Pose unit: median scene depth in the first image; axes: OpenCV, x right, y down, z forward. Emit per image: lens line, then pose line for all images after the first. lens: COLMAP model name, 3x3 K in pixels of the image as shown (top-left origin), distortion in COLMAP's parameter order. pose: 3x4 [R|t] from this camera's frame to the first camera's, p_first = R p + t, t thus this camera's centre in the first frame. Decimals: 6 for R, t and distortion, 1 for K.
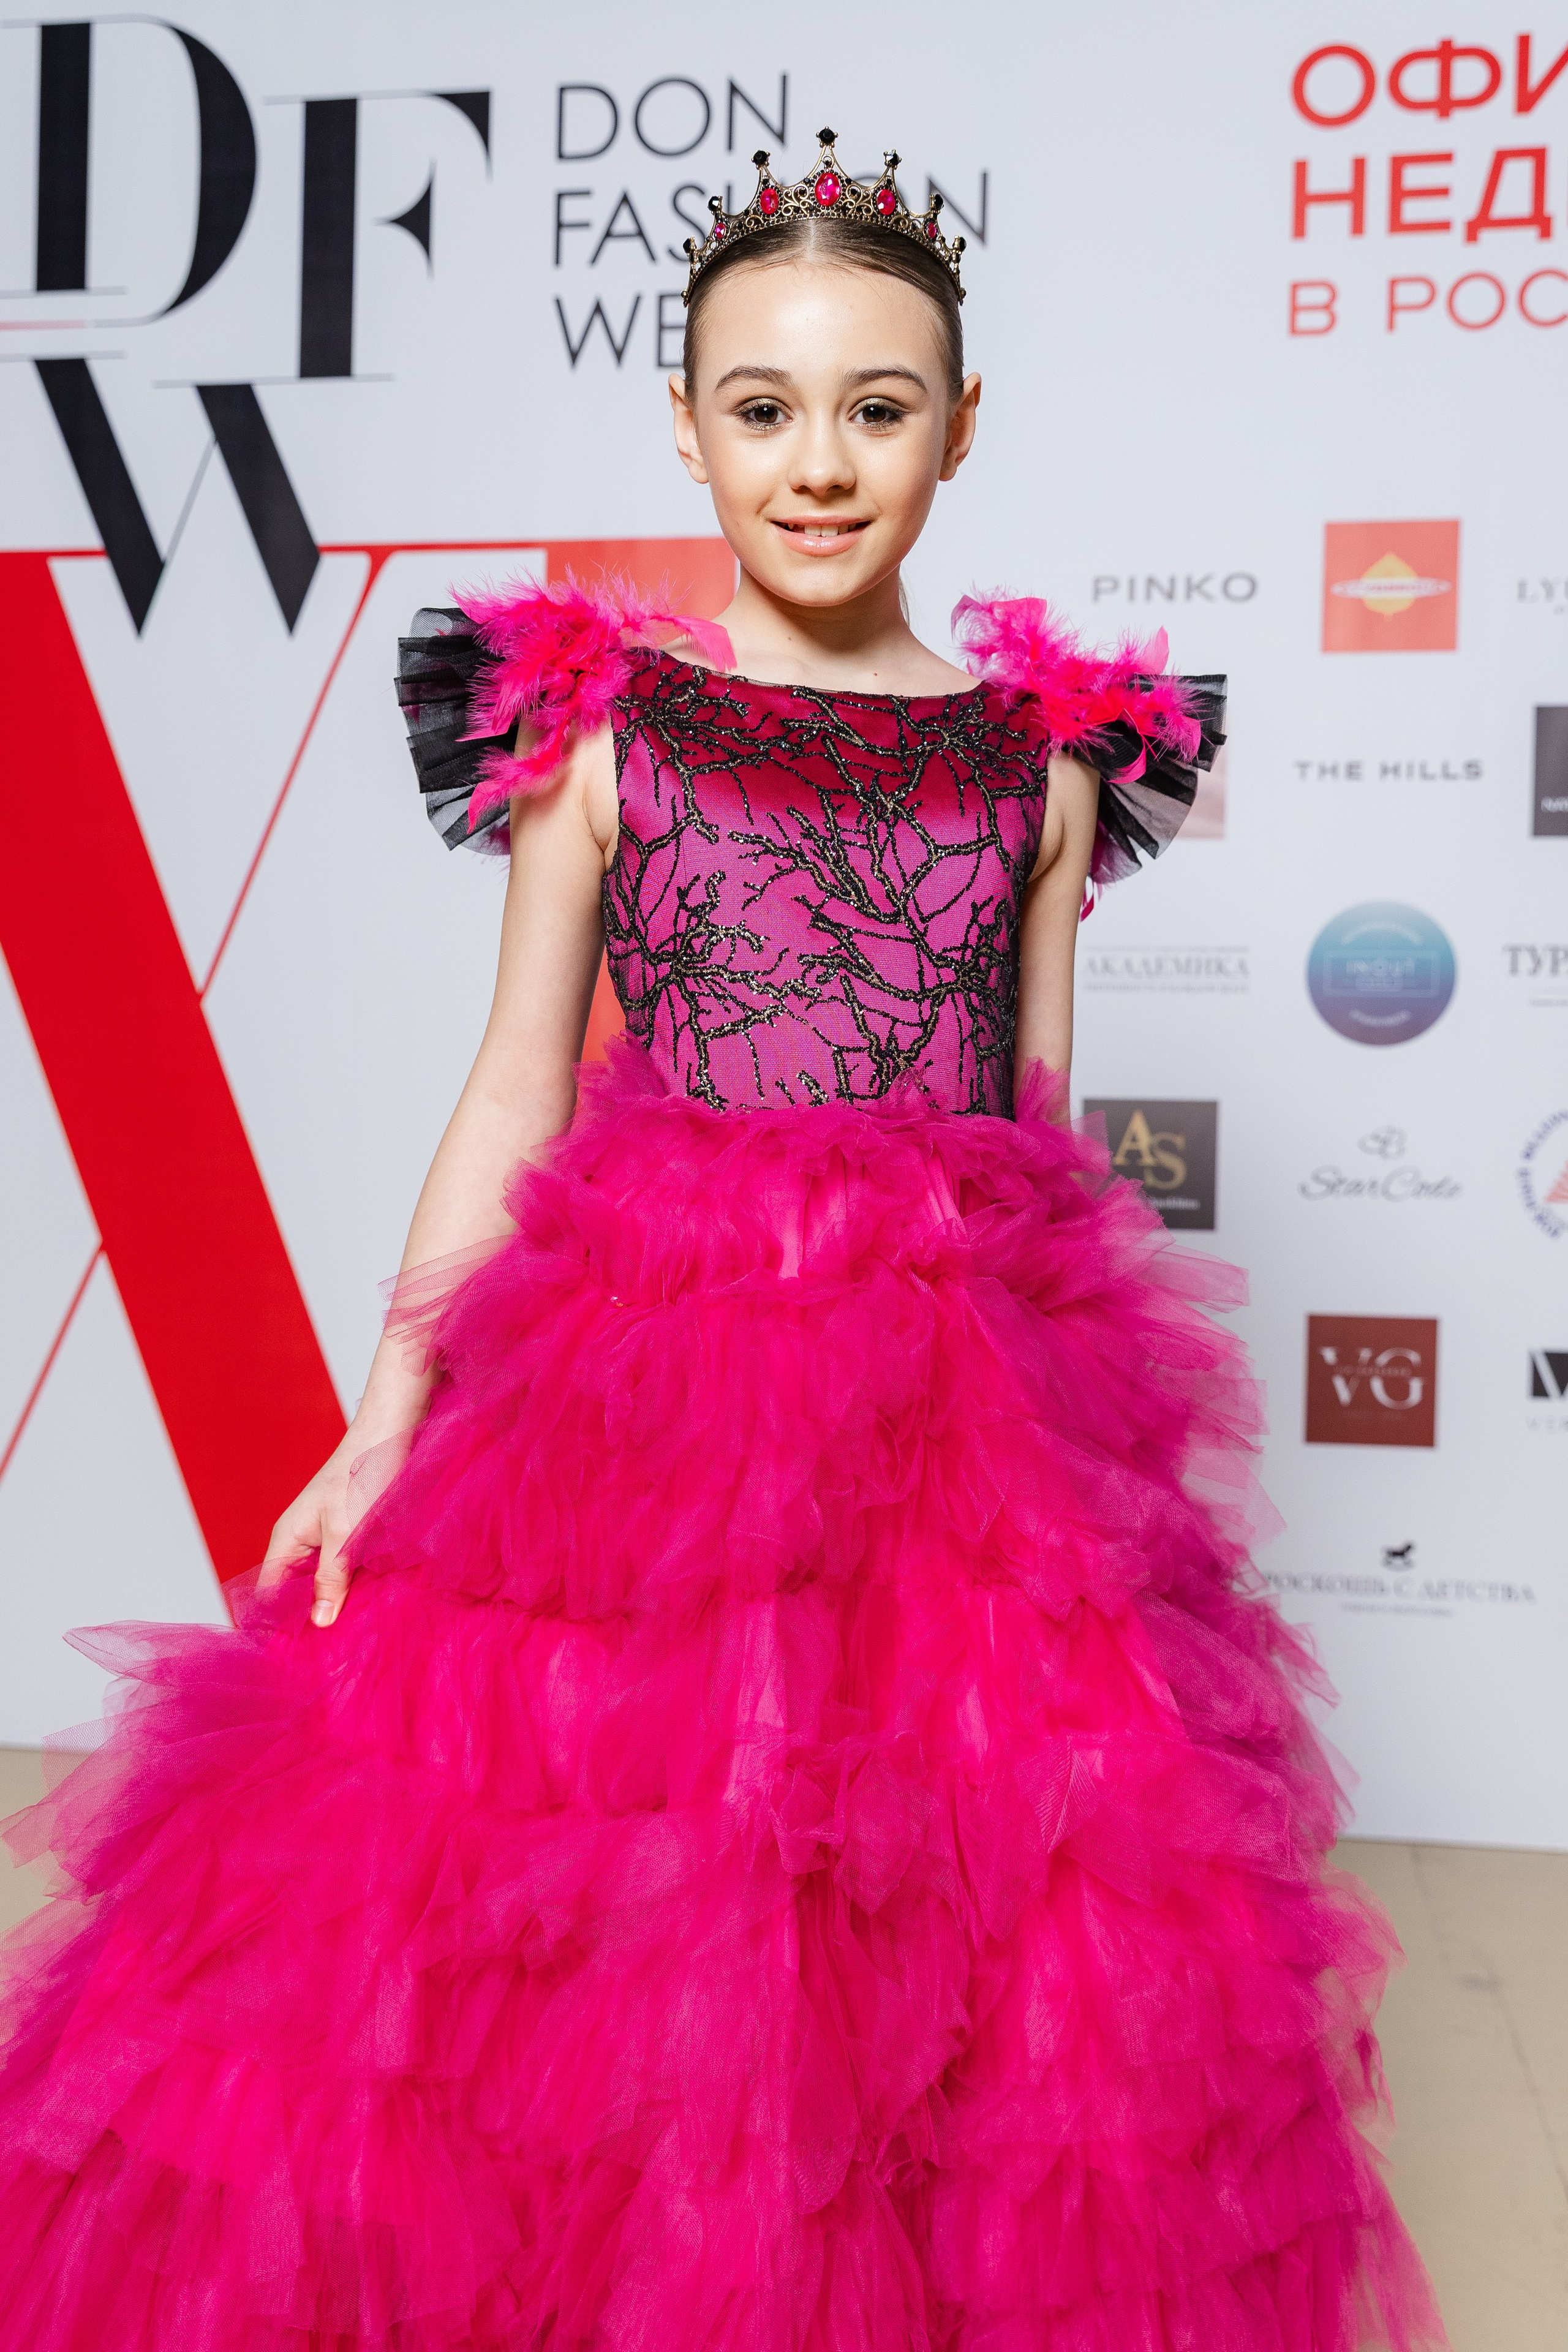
lens RADIAL K [[2064.5, 0, 798.0], [0, 2064.5, 1136.1], [0, 0, 1]] dist [0.003584, 0.007507]
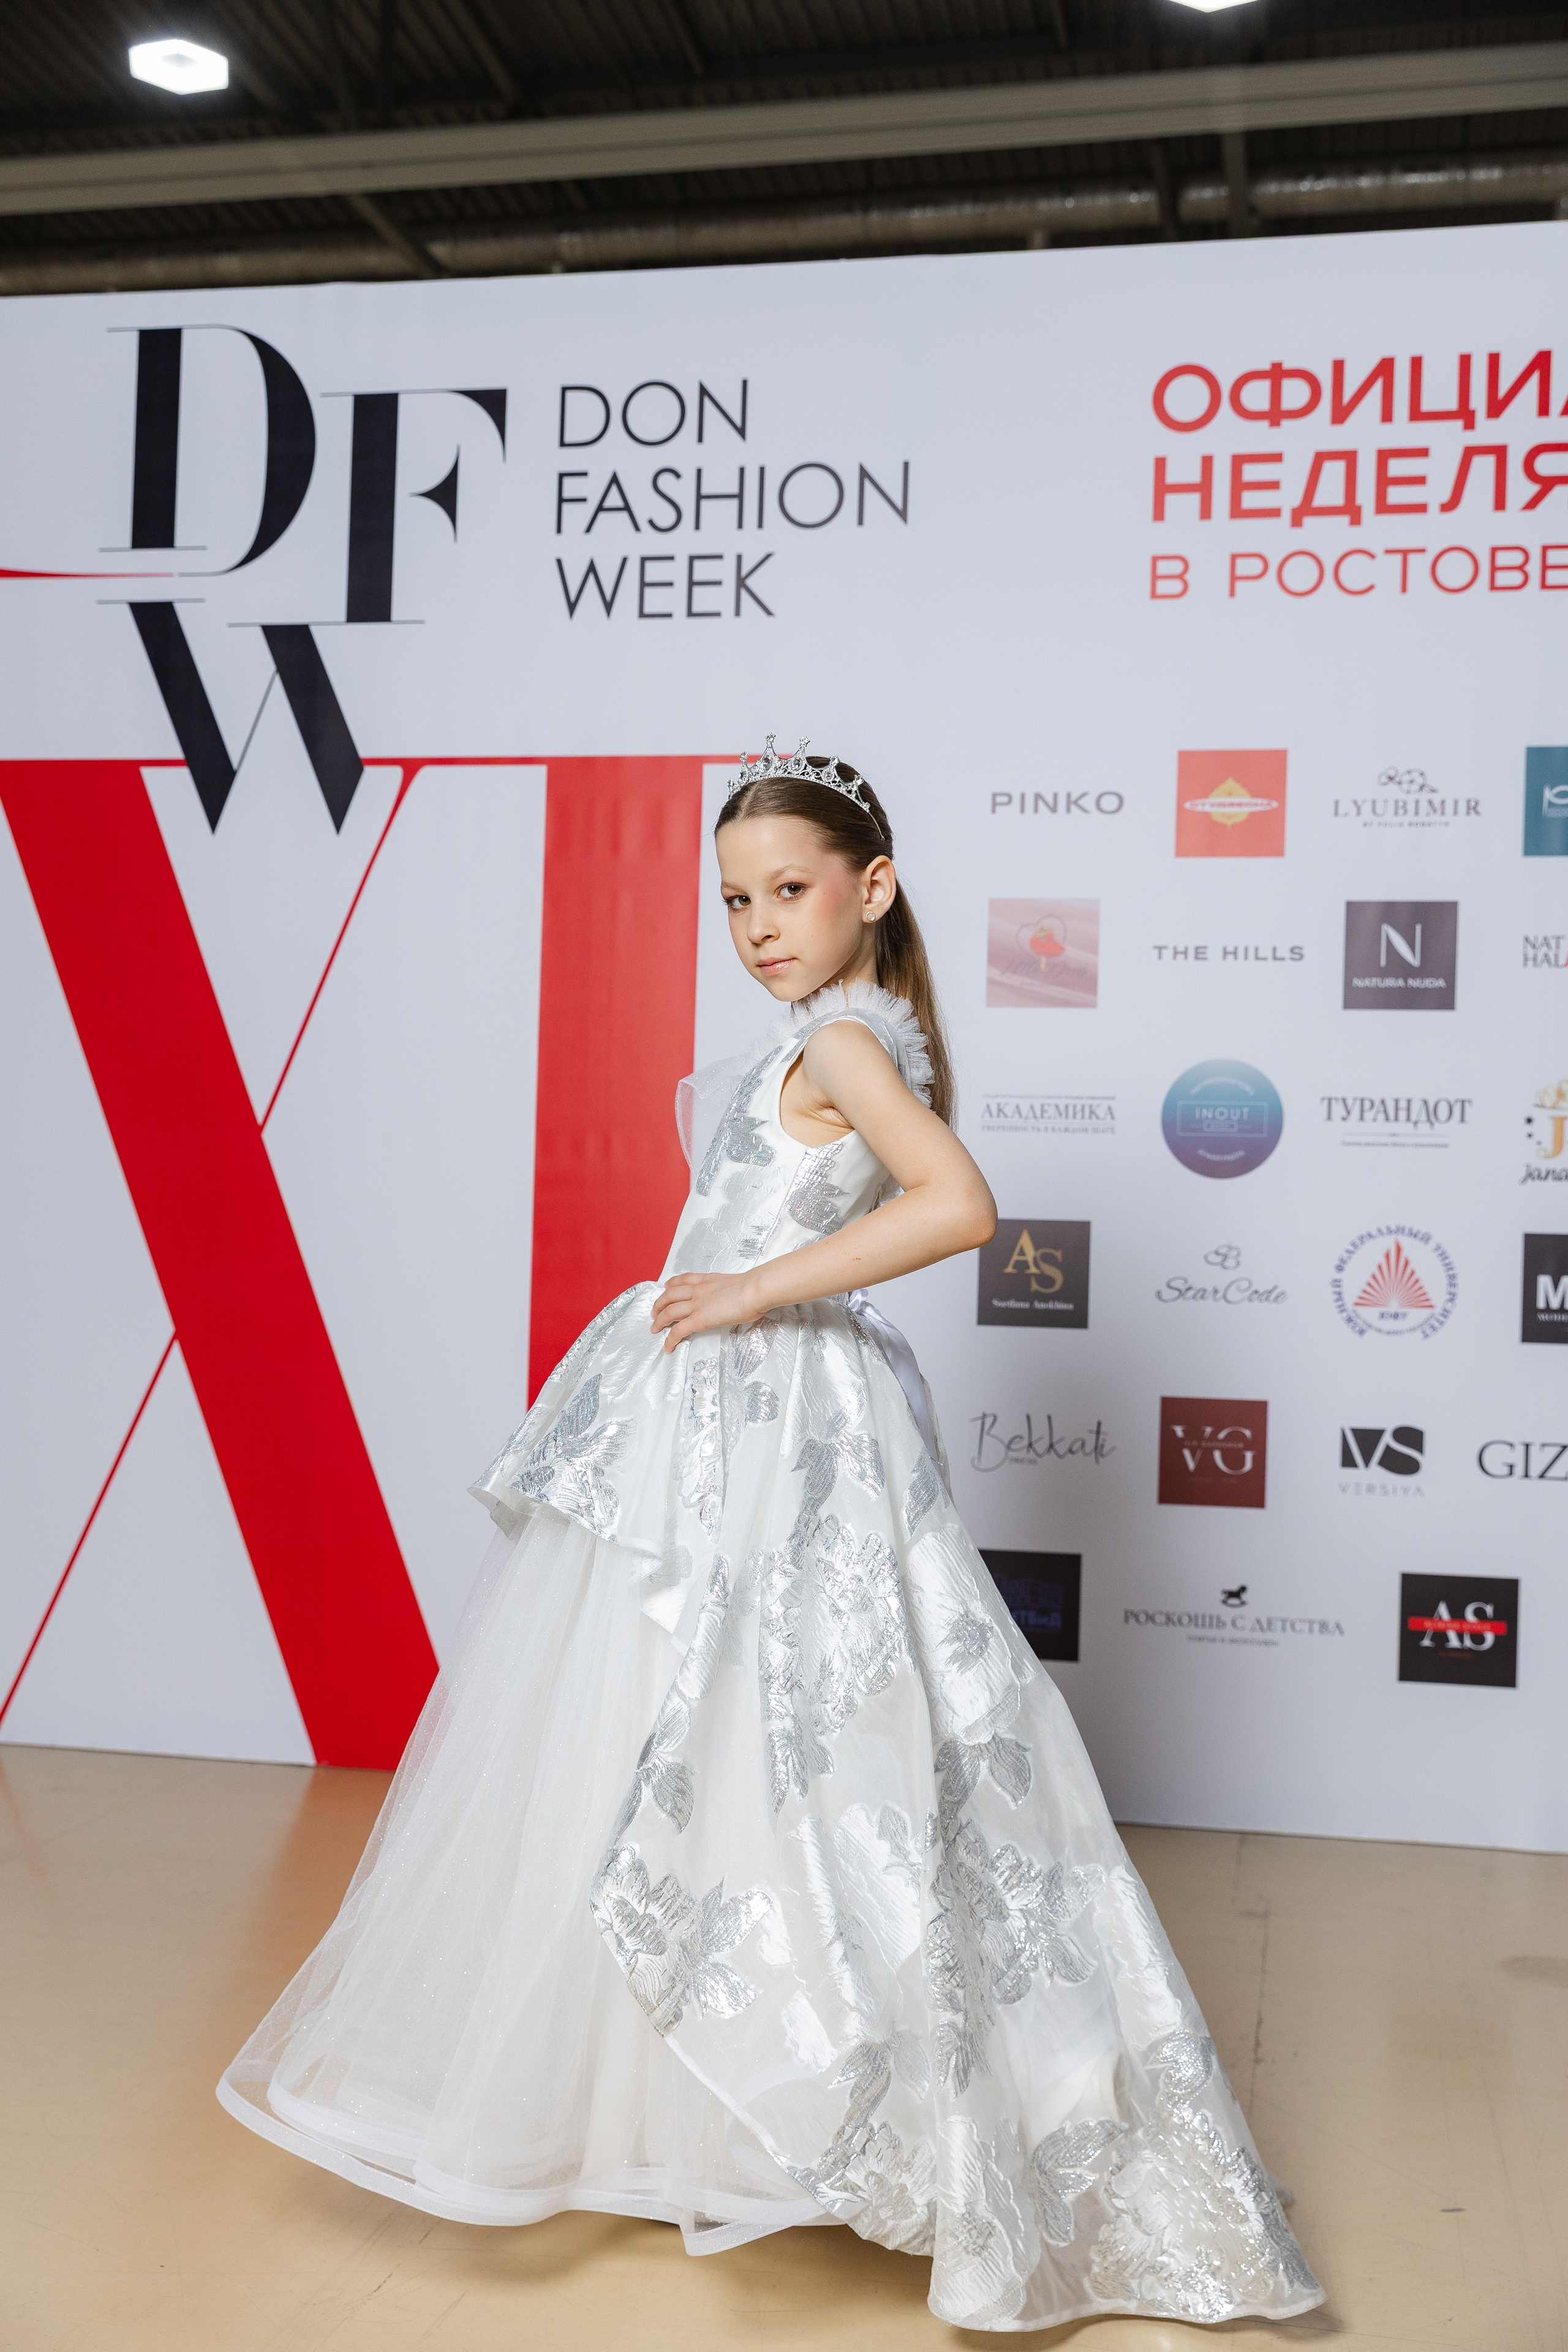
lens RADIAL K [[2349.3, 0, 792.9], [0, 2349.3, 1213.5], [0, 0, 1]] dist [0.005581, 0.000000]
pose [[0.999453, 0.007477, -0.032229, 0.073195], [-0.008005, 0.999835, -0.016290, 0.002131], [0.032102, 0.016539, 0.999348, -0.396495]]
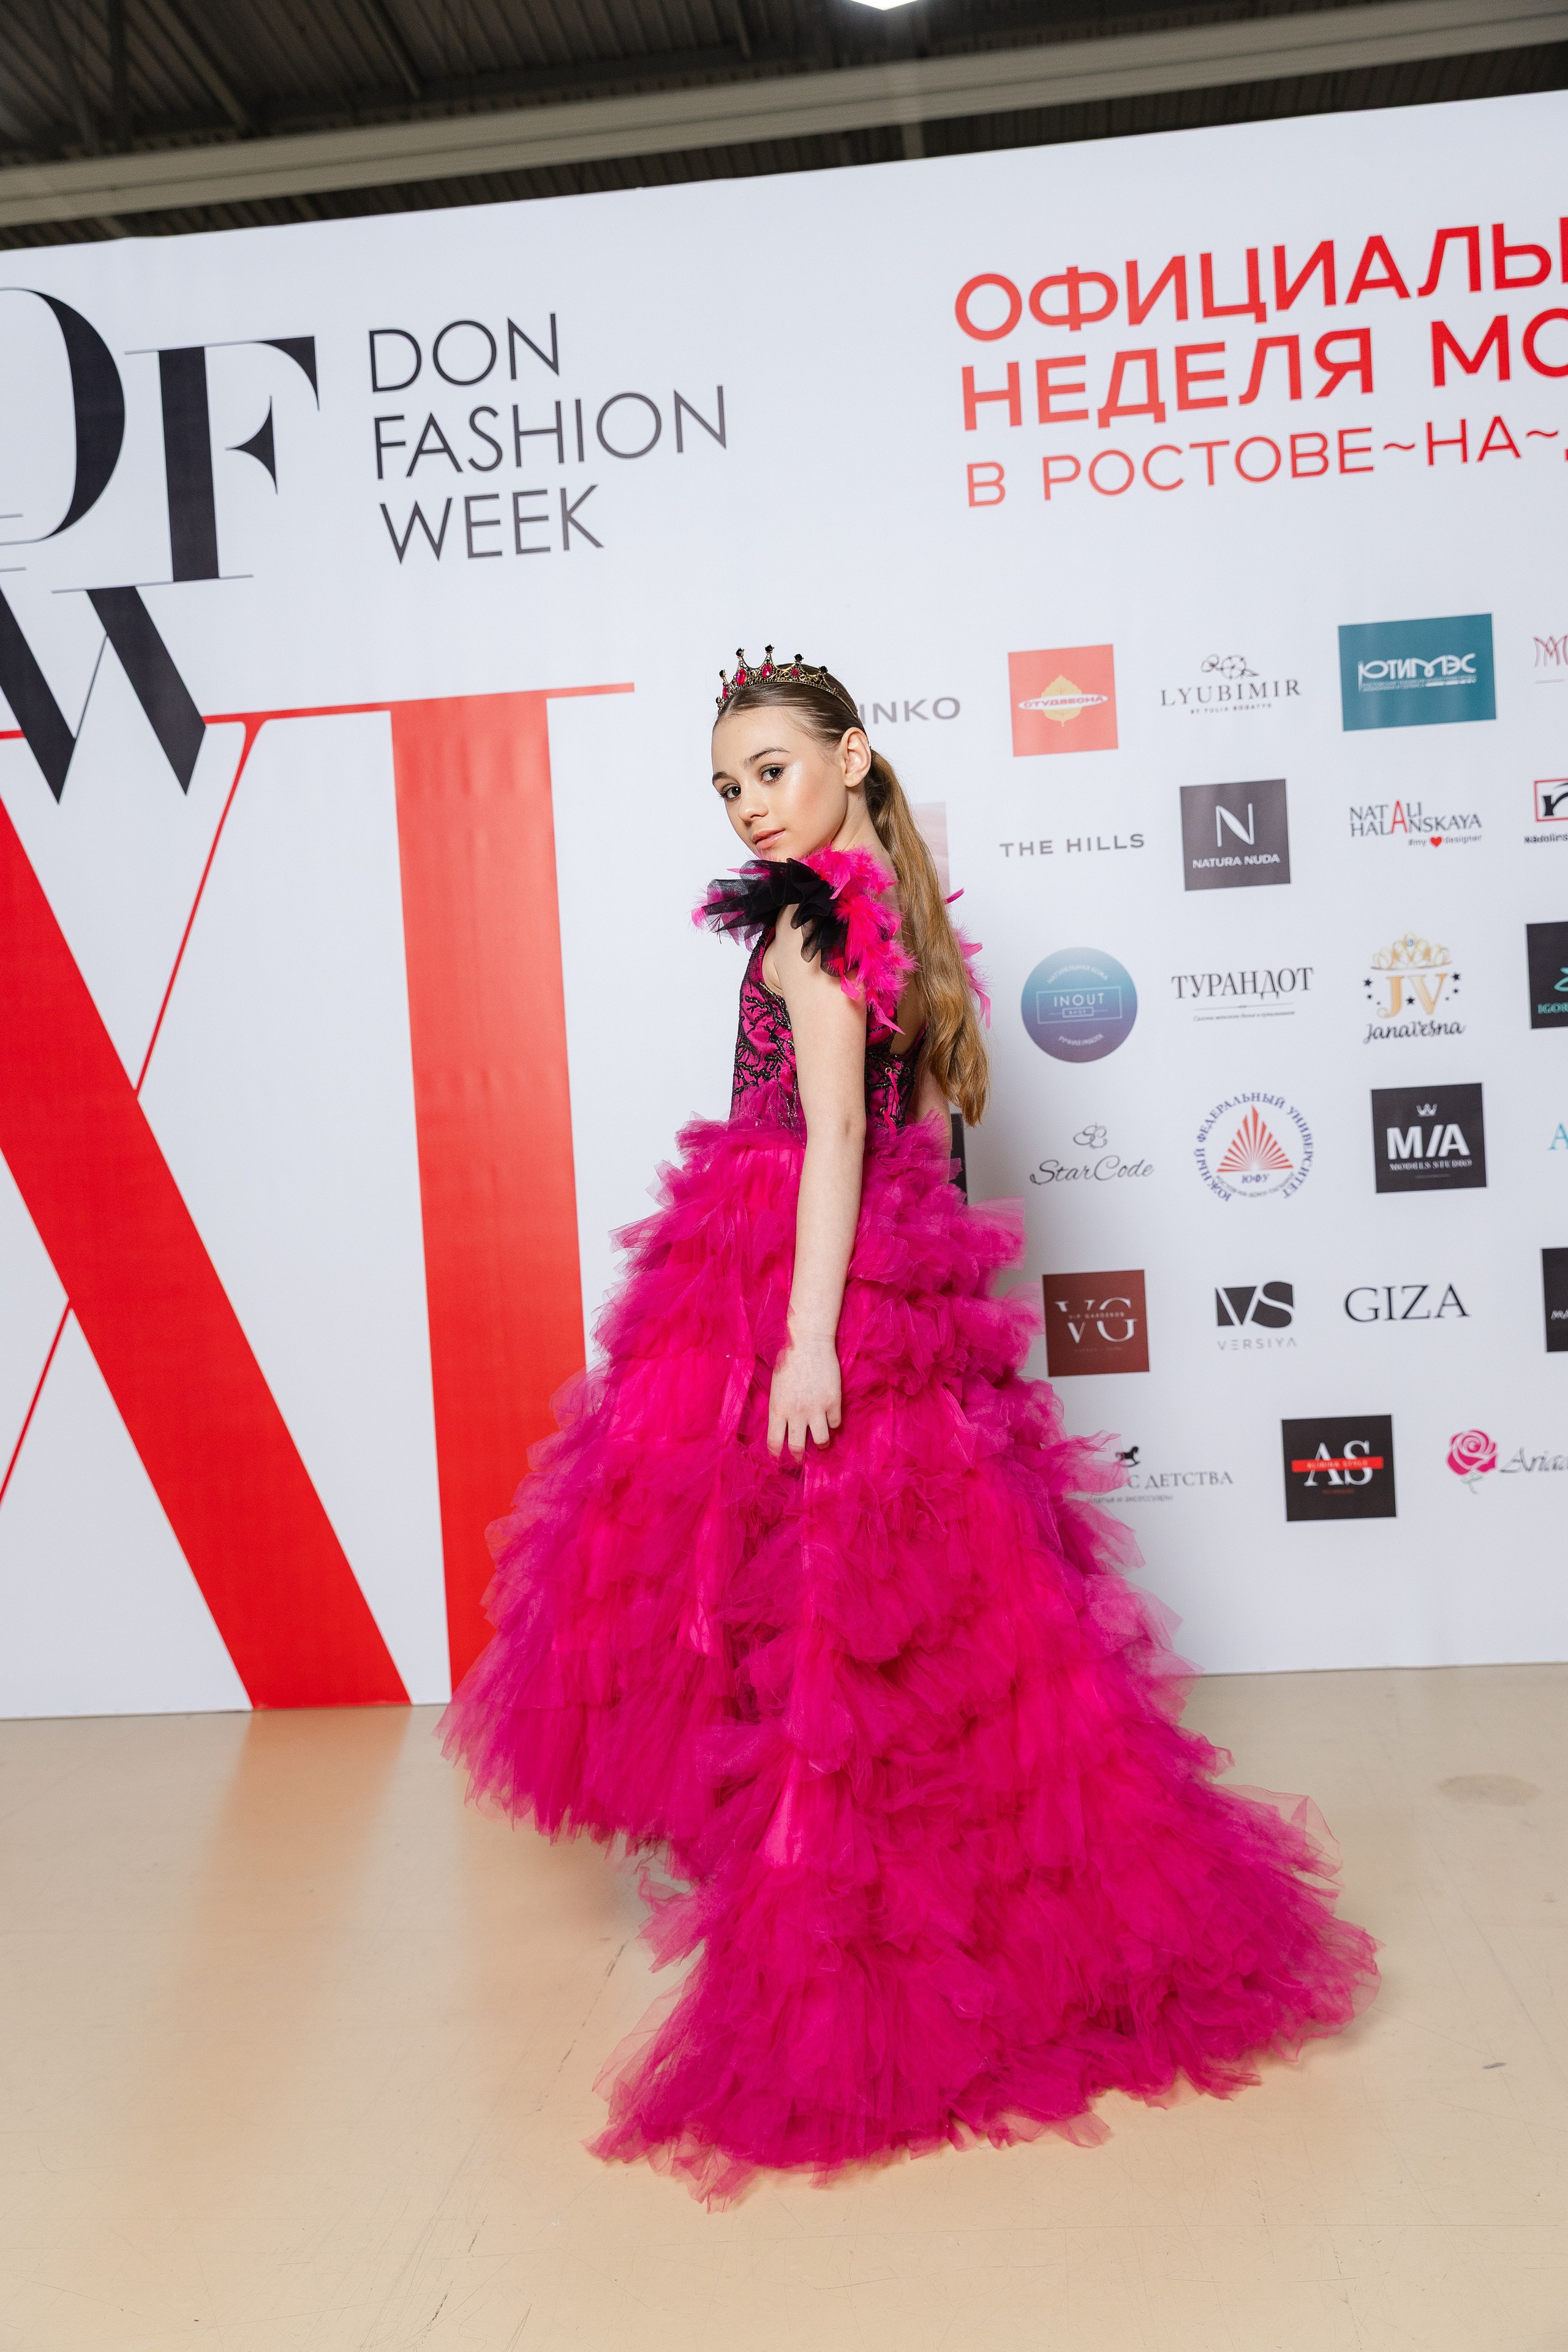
lens RADIAL K [[2064.5, 0, 775.9], [0, 2064.5, 1196.9], [0, 0, 1]] dist [0.003584, 0.007507]
pose [[0.994986, -0.080960, 0.058724, 0.011363], [0.079759, 0.996560, 0.022522, -0.004151], [-0.060345, -0.017725, 0.998020, -0.262328]]
